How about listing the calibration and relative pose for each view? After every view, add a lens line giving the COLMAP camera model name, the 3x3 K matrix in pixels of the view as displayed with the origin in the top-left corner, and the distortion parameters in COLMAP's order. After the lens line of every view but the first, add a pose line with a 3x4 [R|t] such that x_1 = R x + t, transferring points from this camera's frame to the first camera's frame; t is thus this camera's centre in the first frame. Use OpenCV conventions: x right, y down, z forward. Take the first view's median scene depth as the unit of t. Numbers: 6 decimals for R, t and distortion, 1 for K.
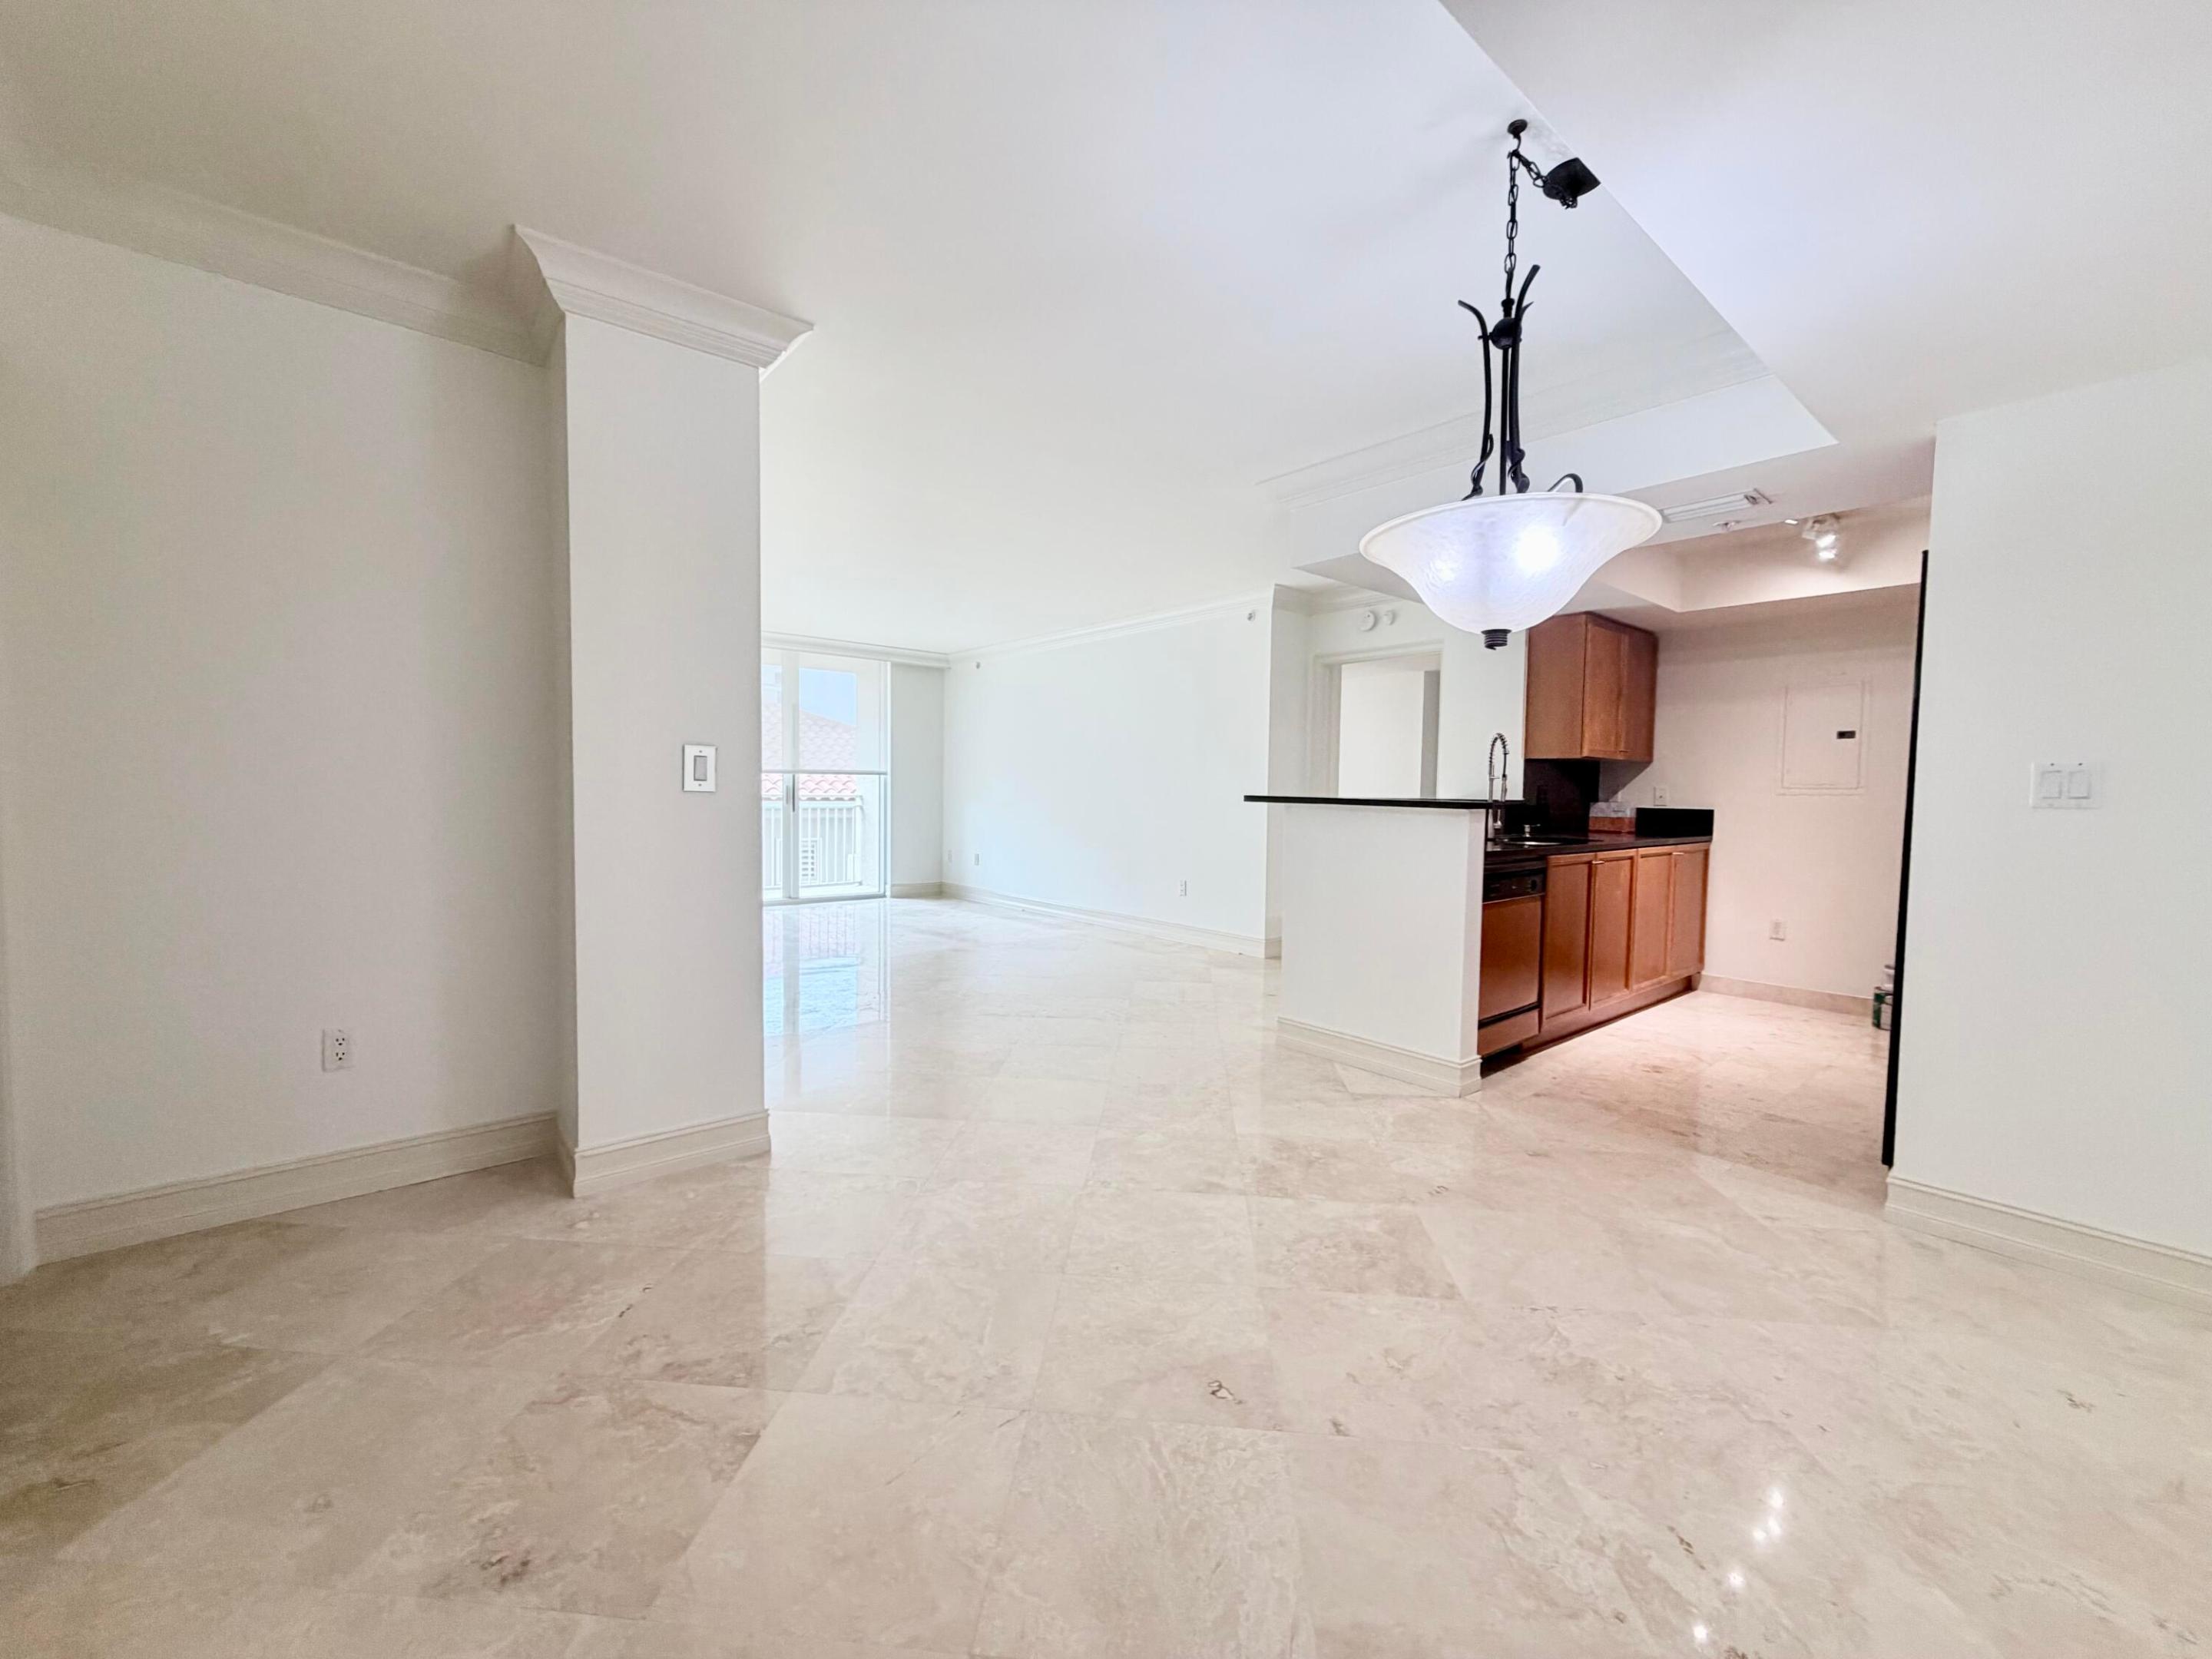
lens RADIAL K [[878.7, 0, 1098.9], [0, 878.7, 834.7], [0, 0, 1]] dist [-0.004970, -0.000168]
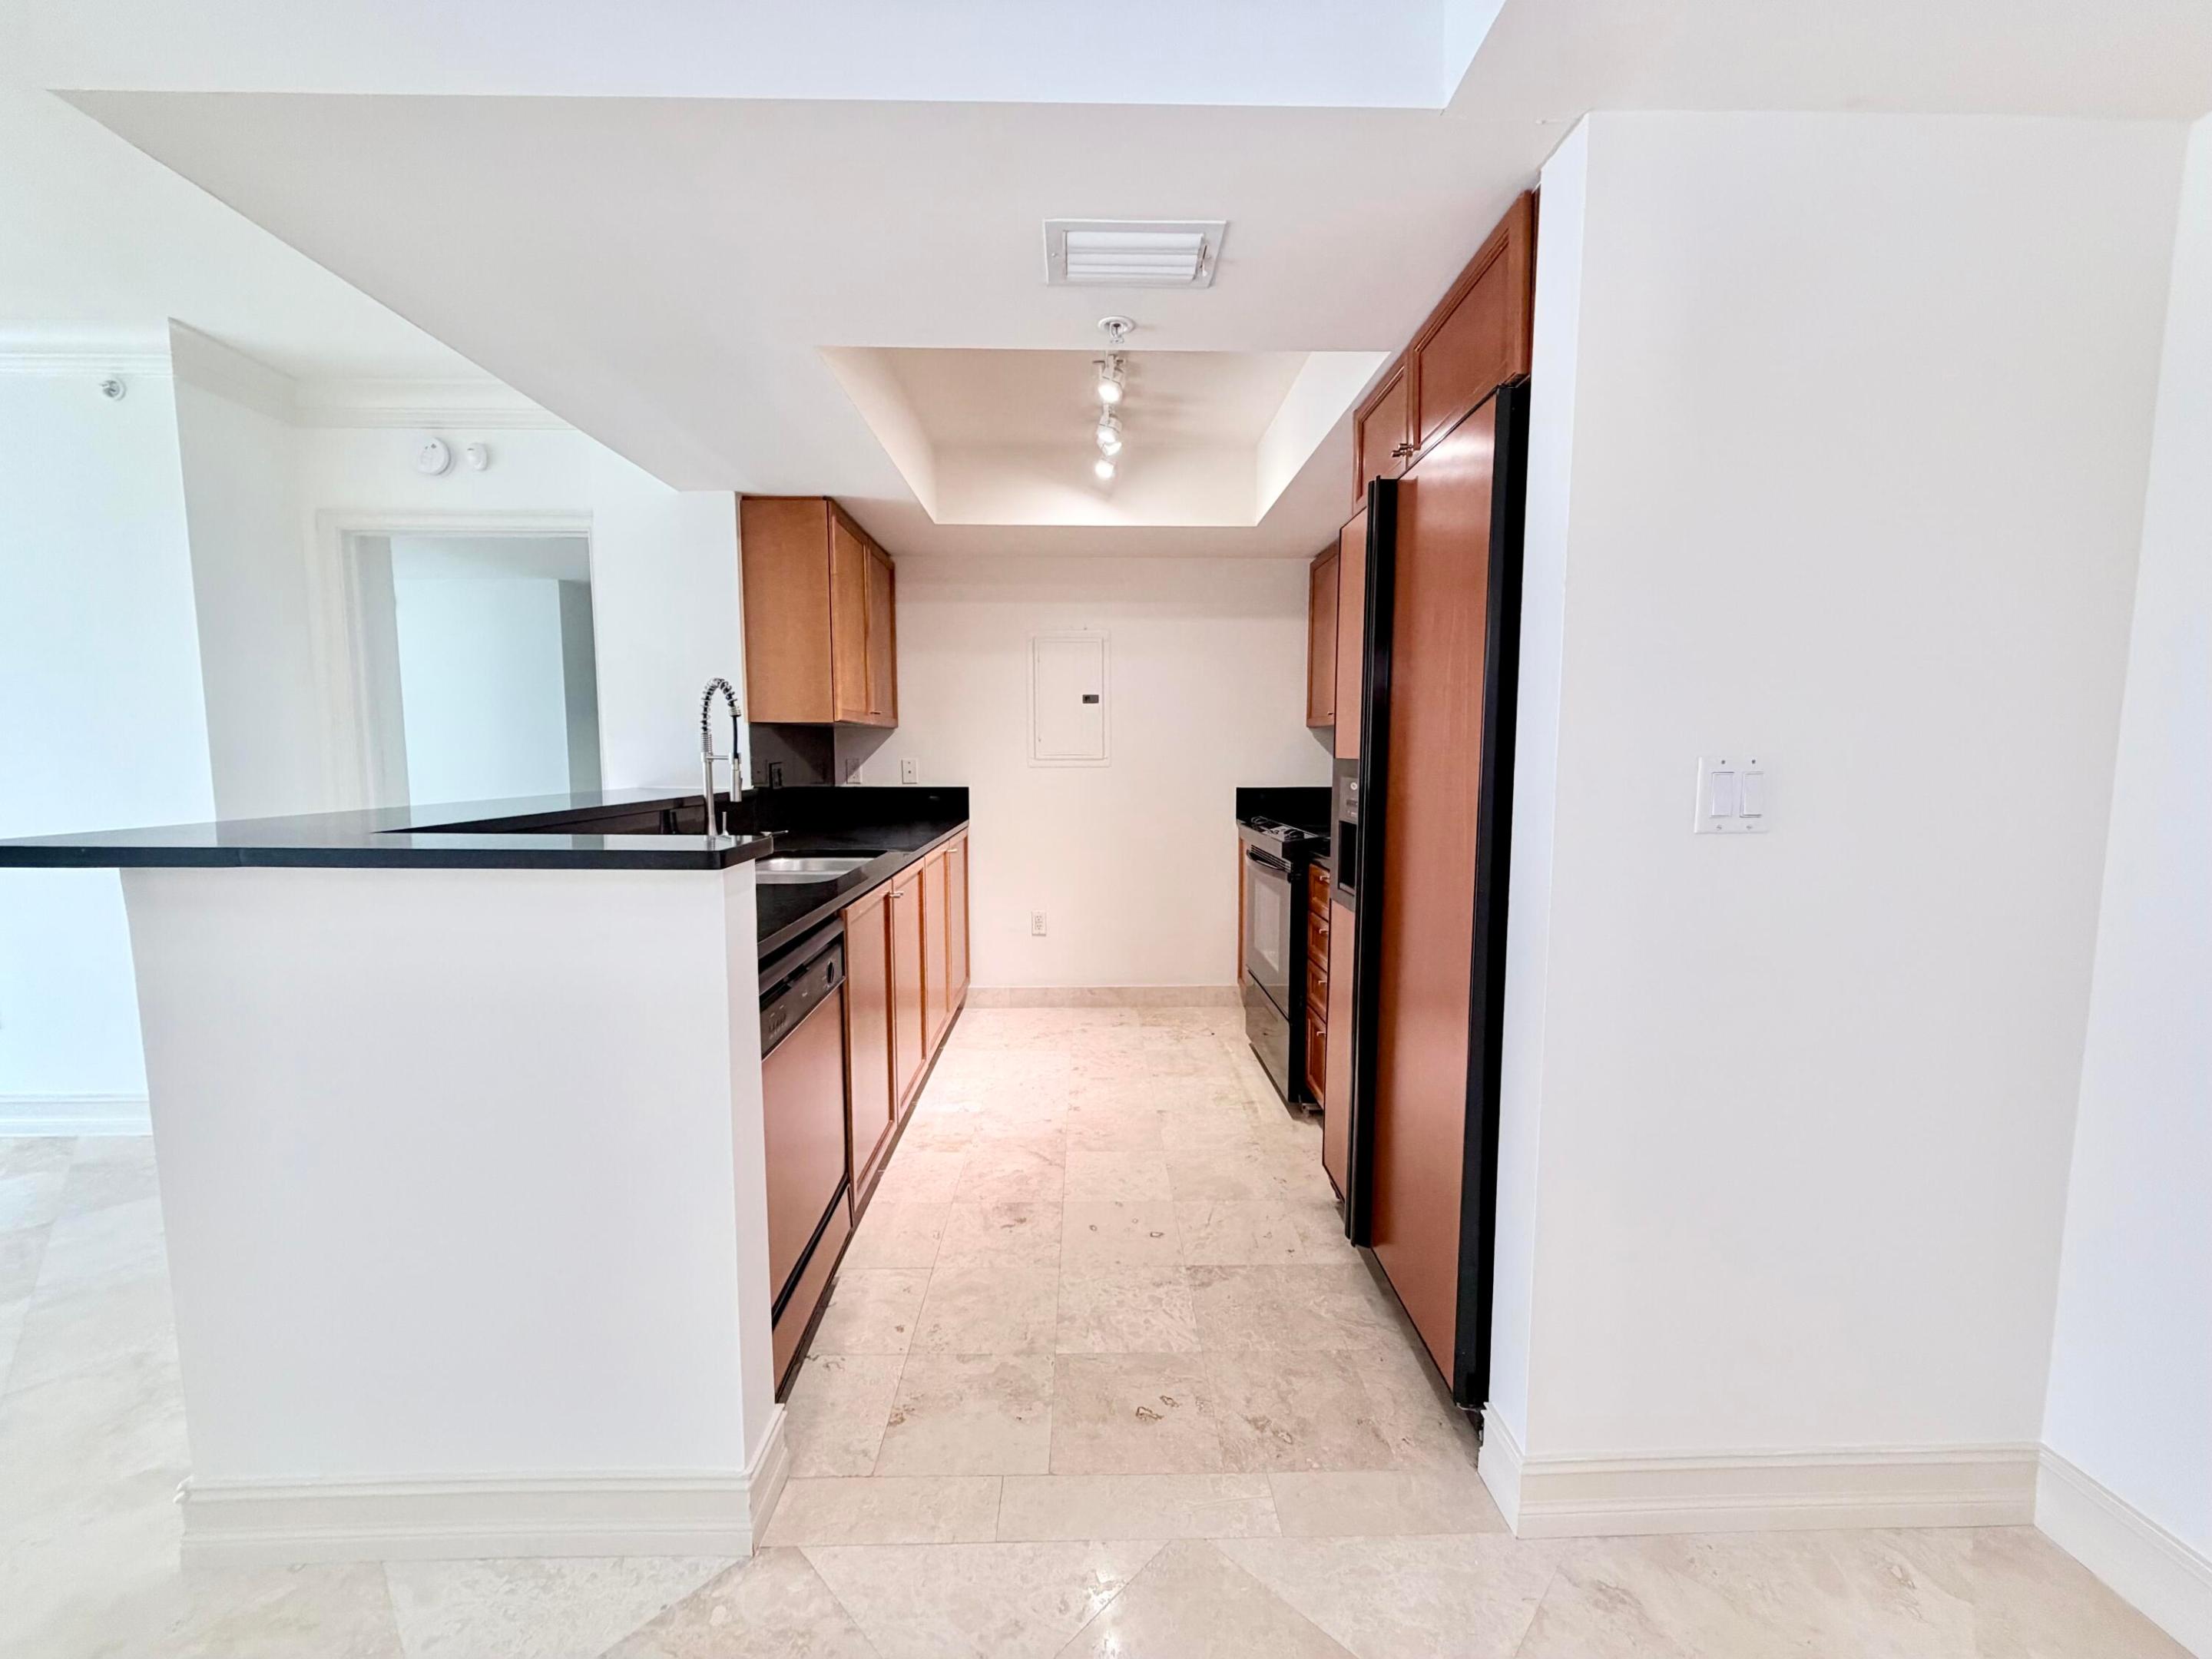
lens RADIAL K [[878.7, 0, 1098.9], [0, 878.7, 834.7], [0, 0, 1]] dist [-0.004970, -0.000168]
pose [[0.625916, -0.089600, 0.774726, 0.153165], [0.049742, 0.995942, 0.074997, -0.042632], [-0.778303, -0.008405, 0.627833, 0.422296]]
